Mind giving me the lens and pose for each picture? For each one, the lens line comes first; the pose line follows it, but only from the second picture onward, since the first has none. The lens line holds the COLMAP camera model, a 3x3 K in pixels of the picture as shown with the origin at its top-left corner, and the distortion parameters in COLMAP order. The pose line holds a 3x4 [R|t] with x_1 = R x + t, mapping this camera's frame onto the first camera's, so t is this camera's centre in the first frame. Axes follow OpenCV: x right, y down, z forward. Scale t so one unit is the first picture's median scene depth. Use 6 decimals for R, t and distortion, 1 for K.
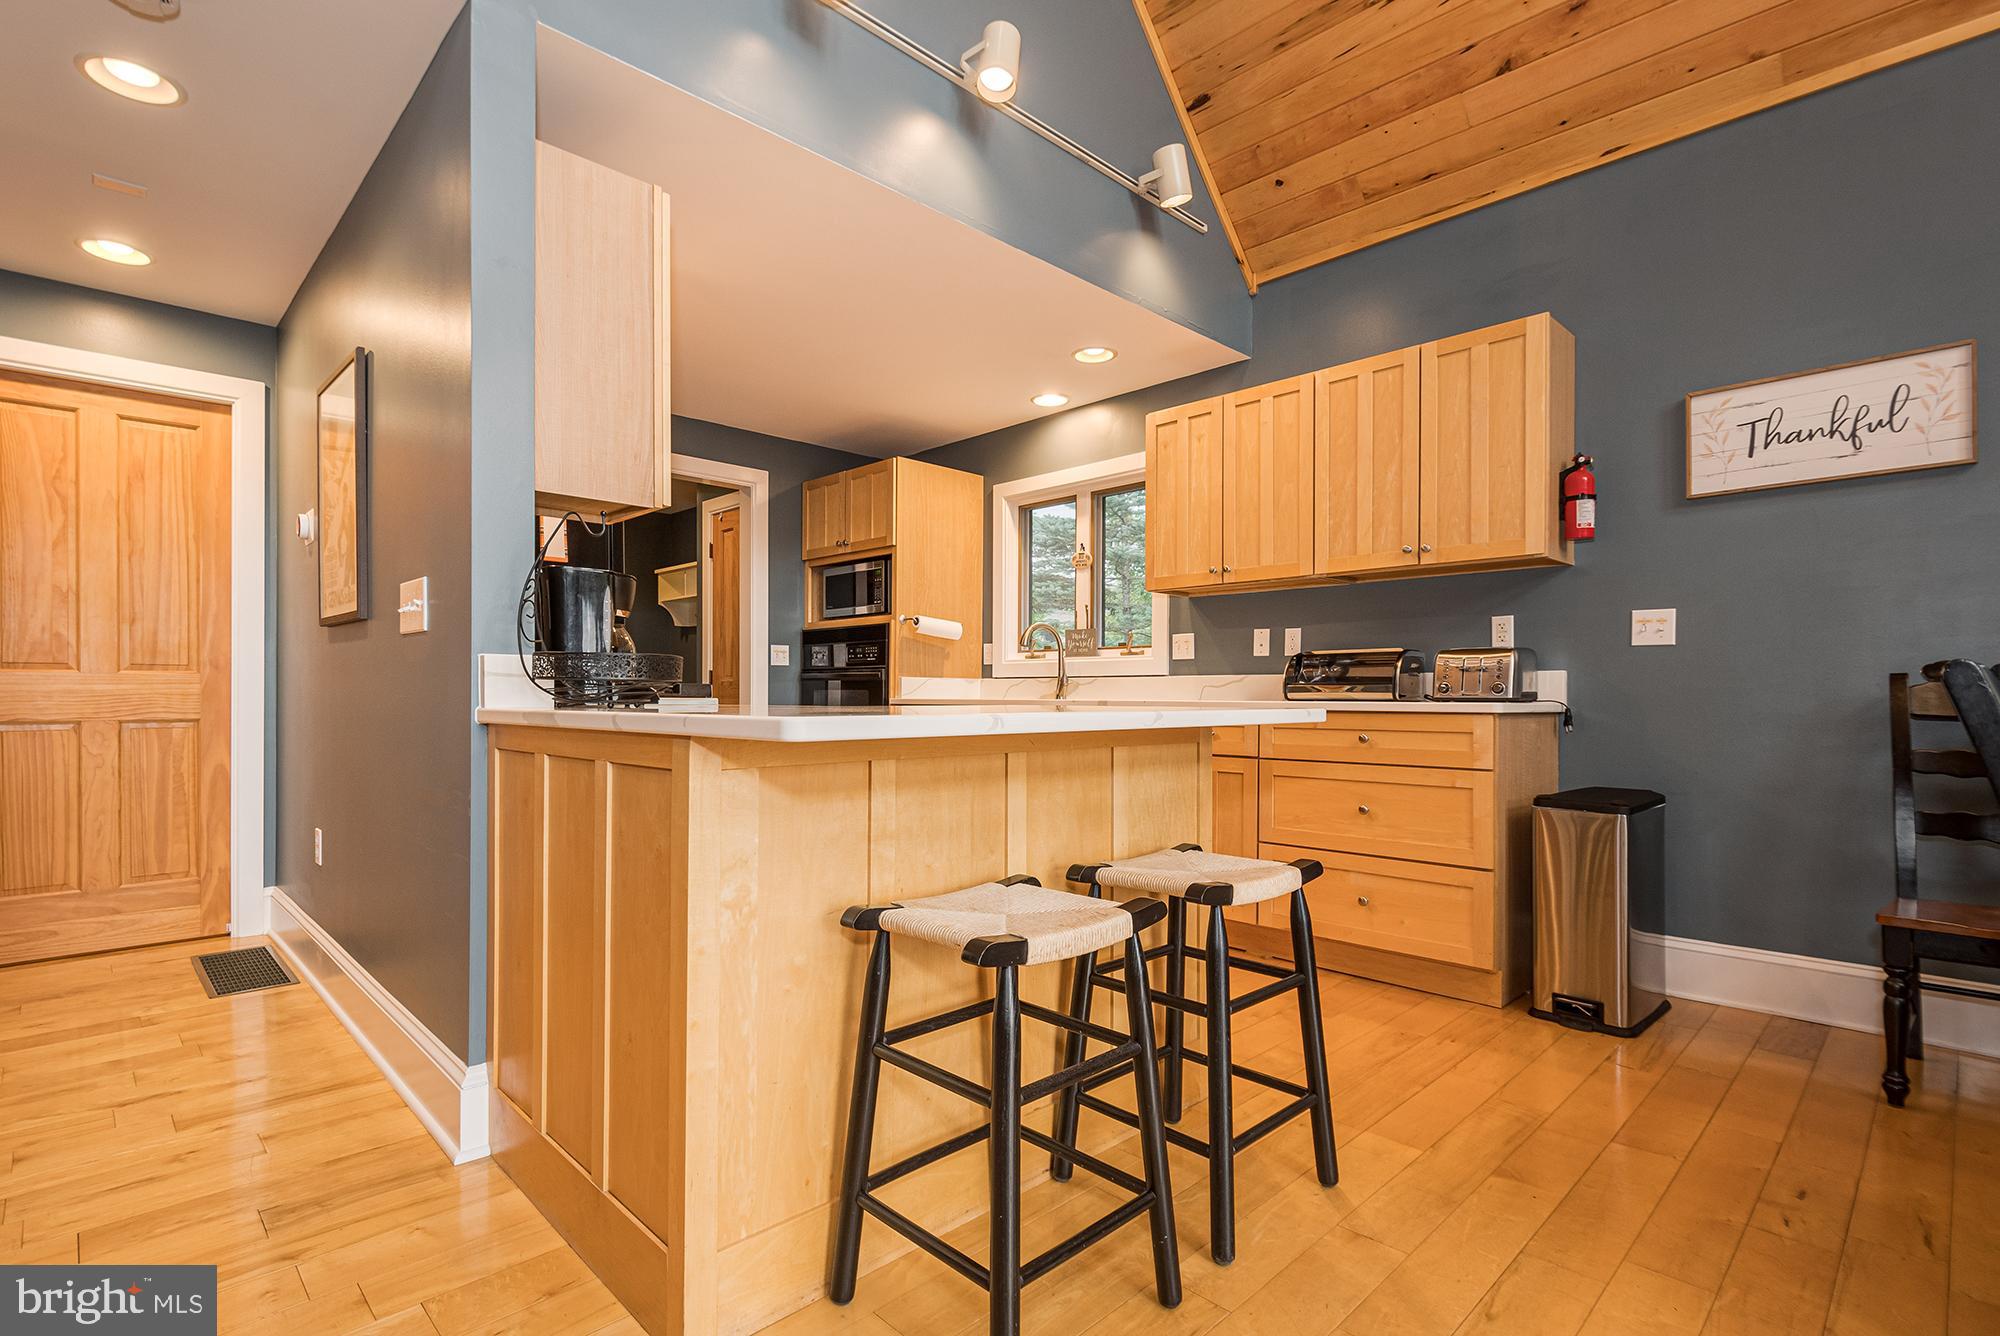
lens RADIAL K [[935.1, 0, 1018.5], [0, 935.1, 689.6], [0, 0, 1]] dist [0.017111, -0.007066]
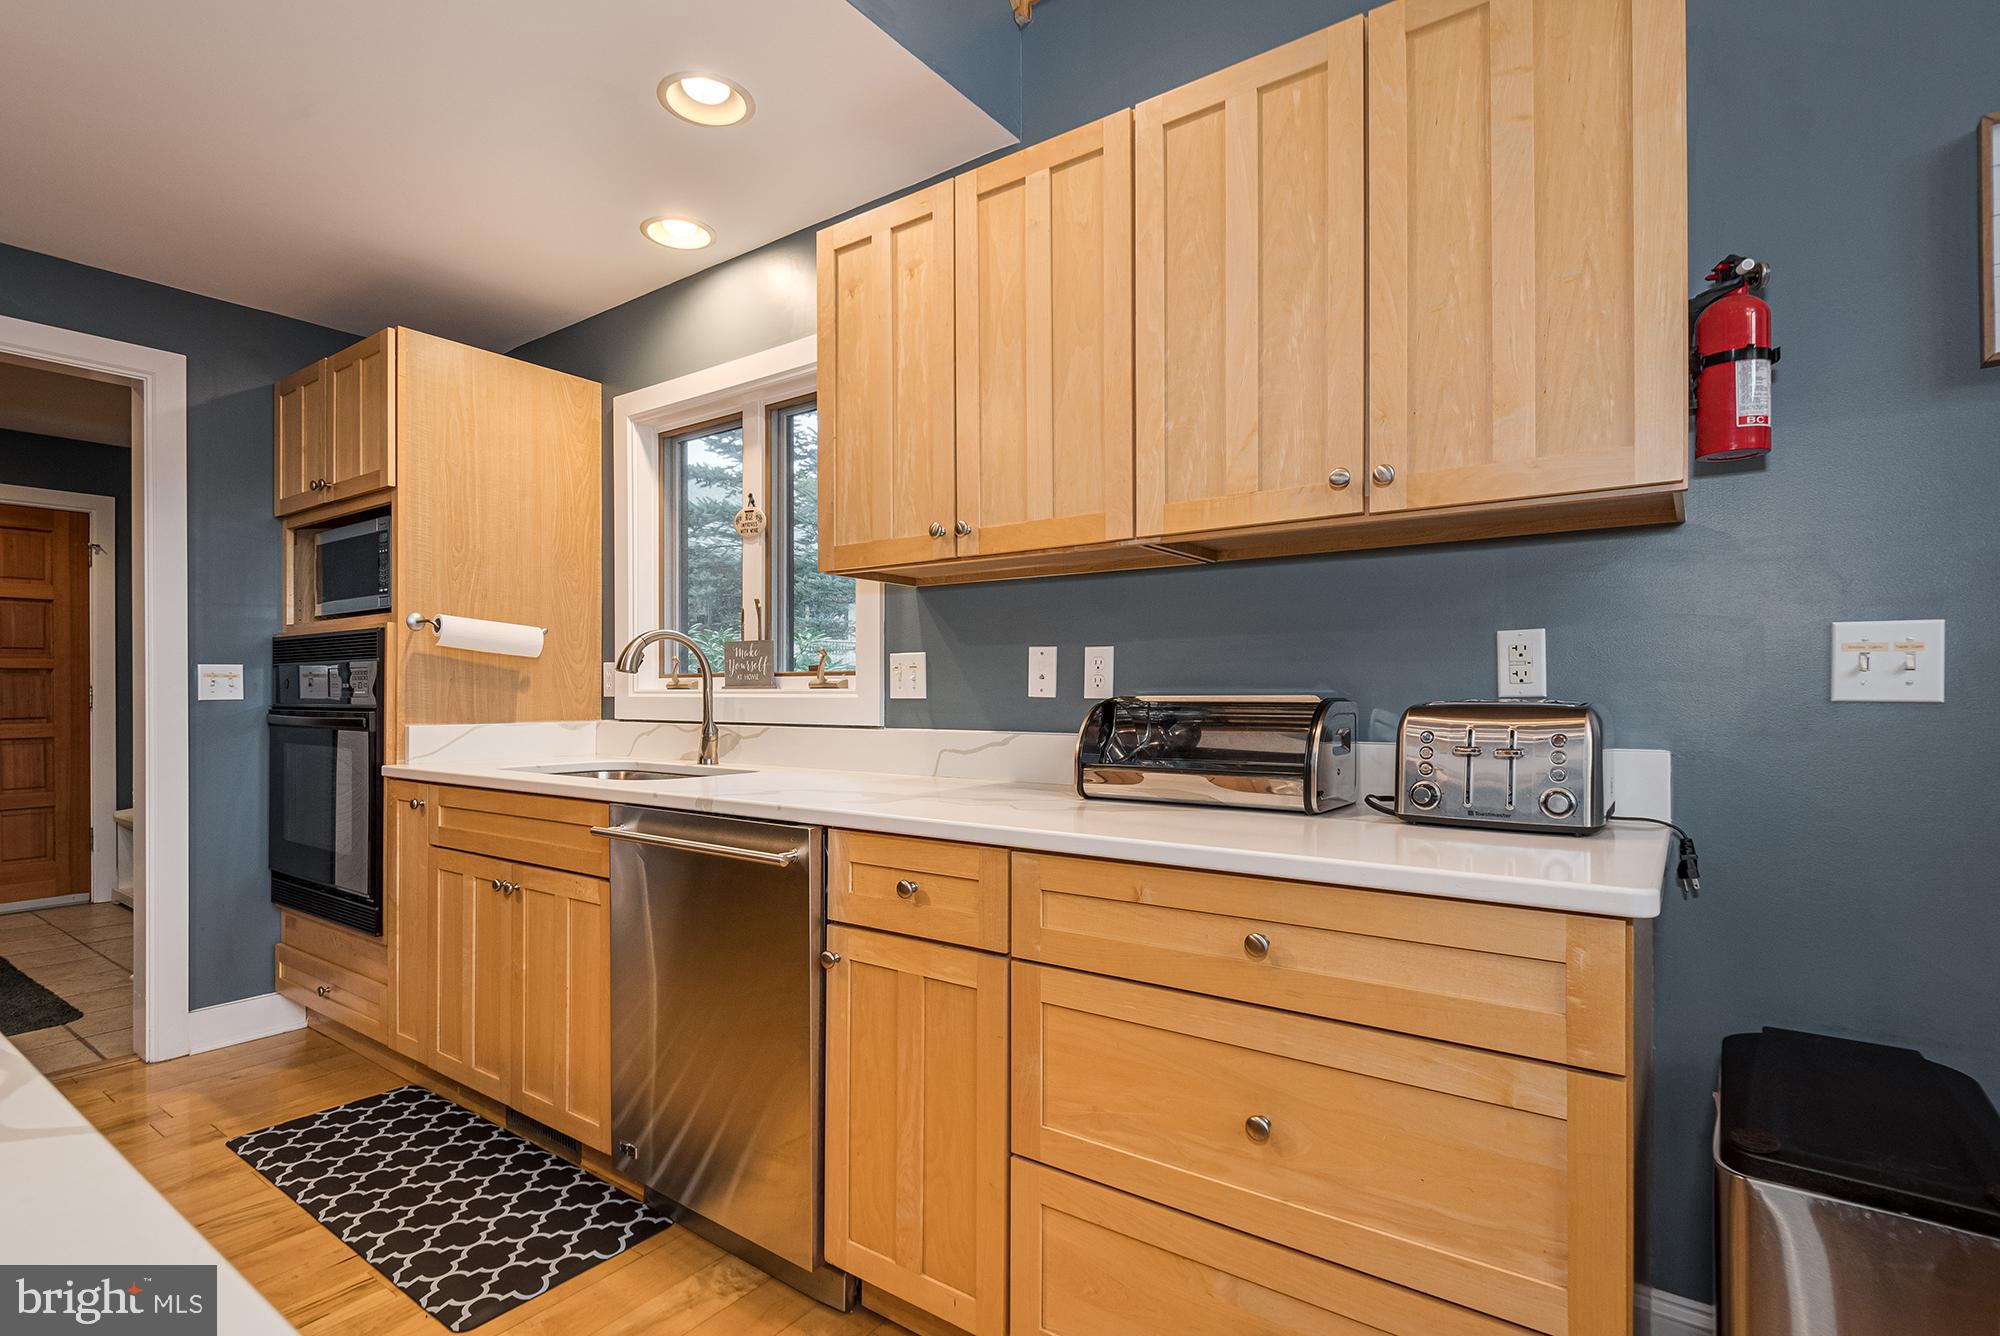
lens RADIAL K [[935.1, 0, 987.2], [0, 935.1, 673.2], [0, 0, 1]] dist [0.017111, -0.007066]
pose [[0.988547, -0.002778, 0.150885, 0.127133], [0.004674, 0.999915, -0.012211, -0.036970], [-0.150838, 0.012777, 0.988476, 0.407580]]
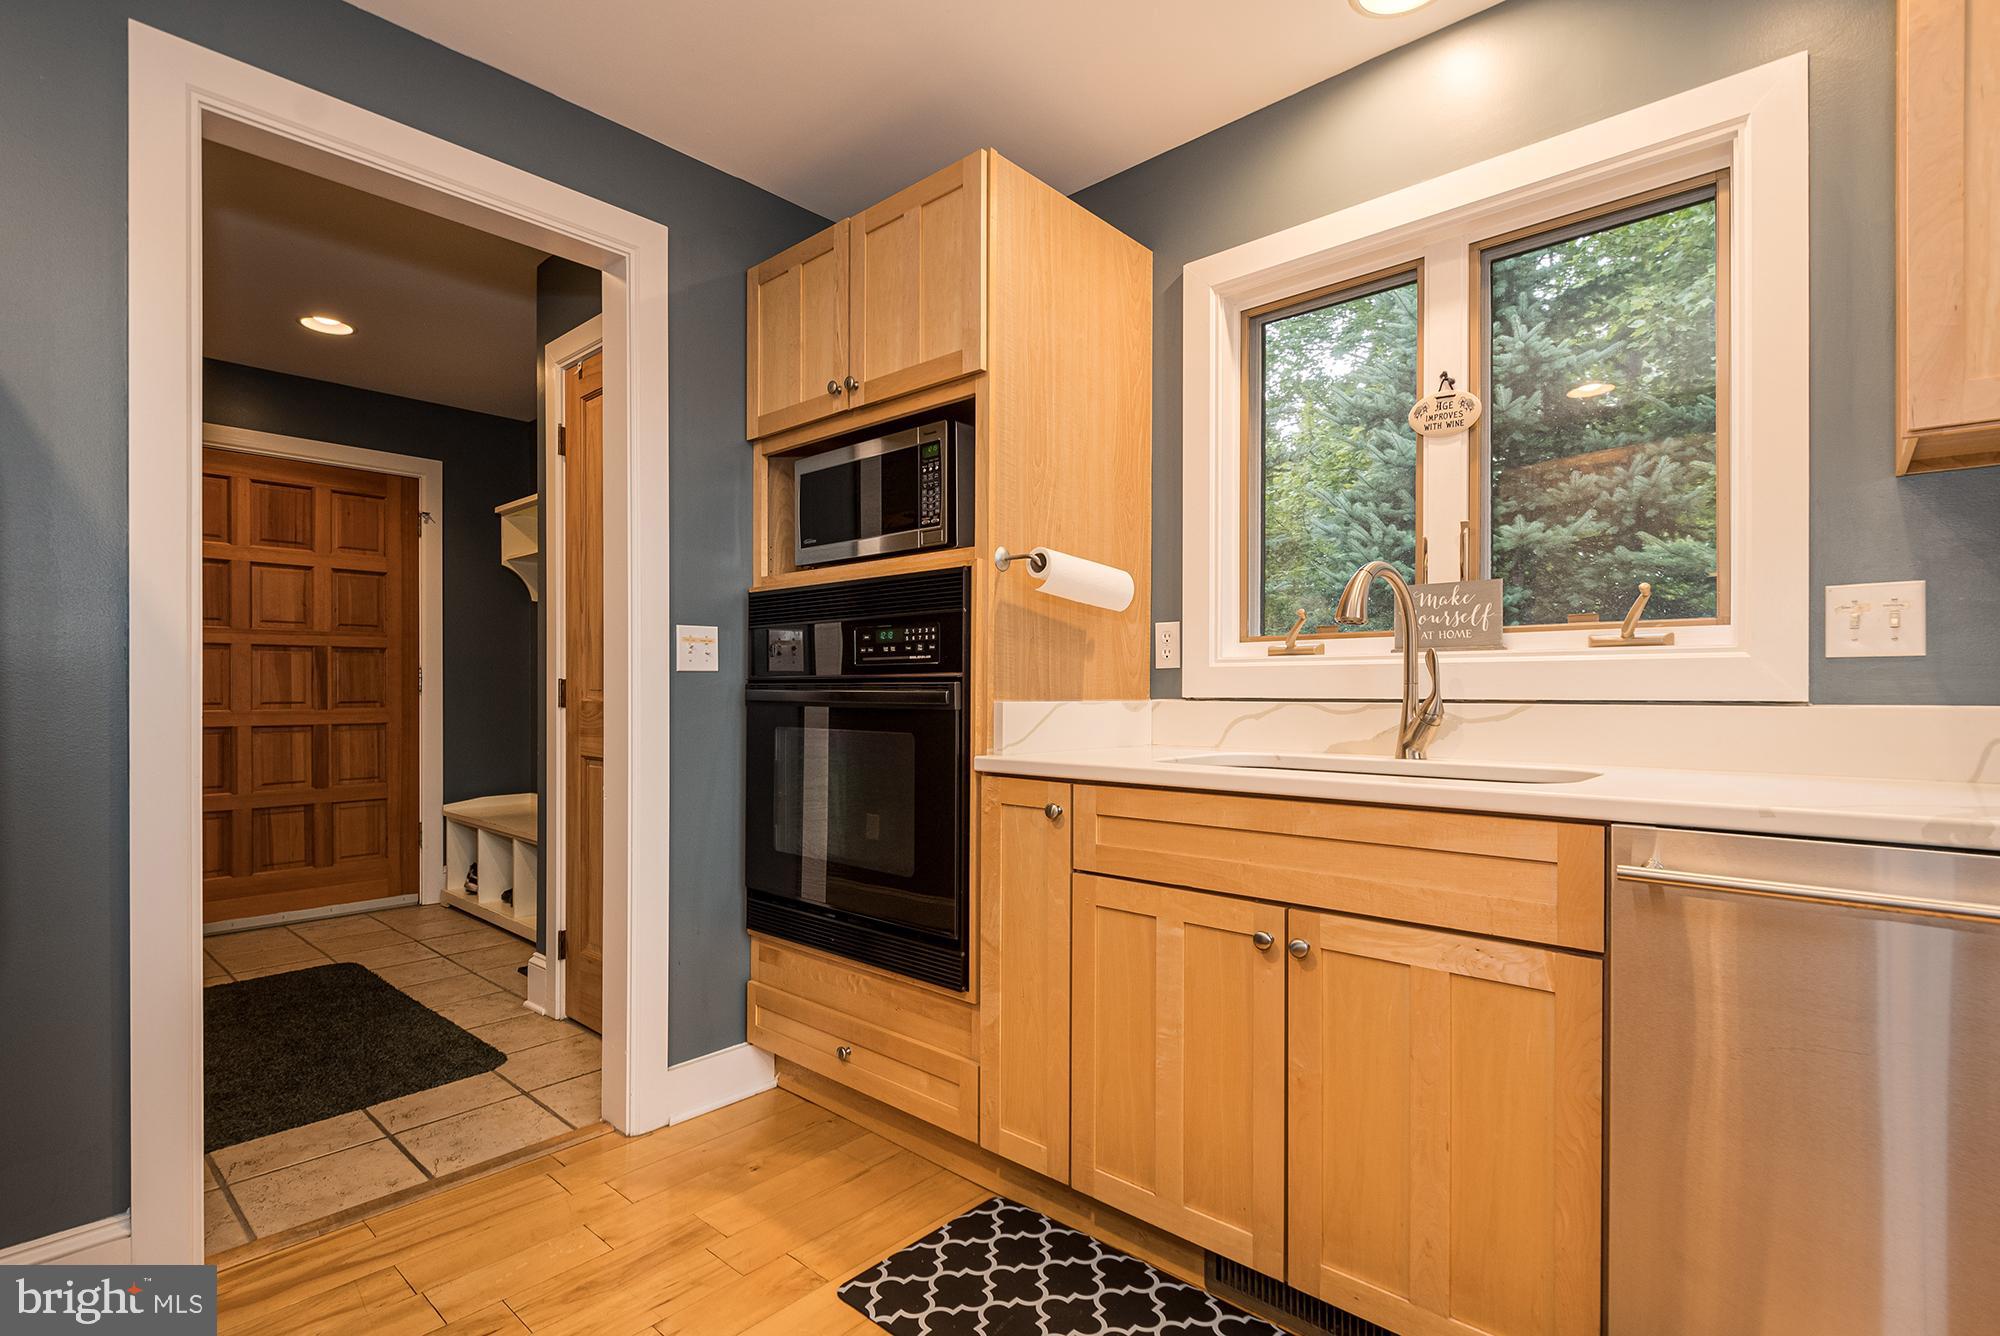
lens RADIAL K [[935.1, 0, 989.2], [0, 935.1, 670.1], [0, 0, 1]] dist [0.017111, -0.007066]
pose [[0.999179, -0.004334, 0.040288, -0.148517], [0.004882, 0.999897, -0.013529, -0.022358], [-0.040225, 0.013714, 0.999097, 0.609025]]
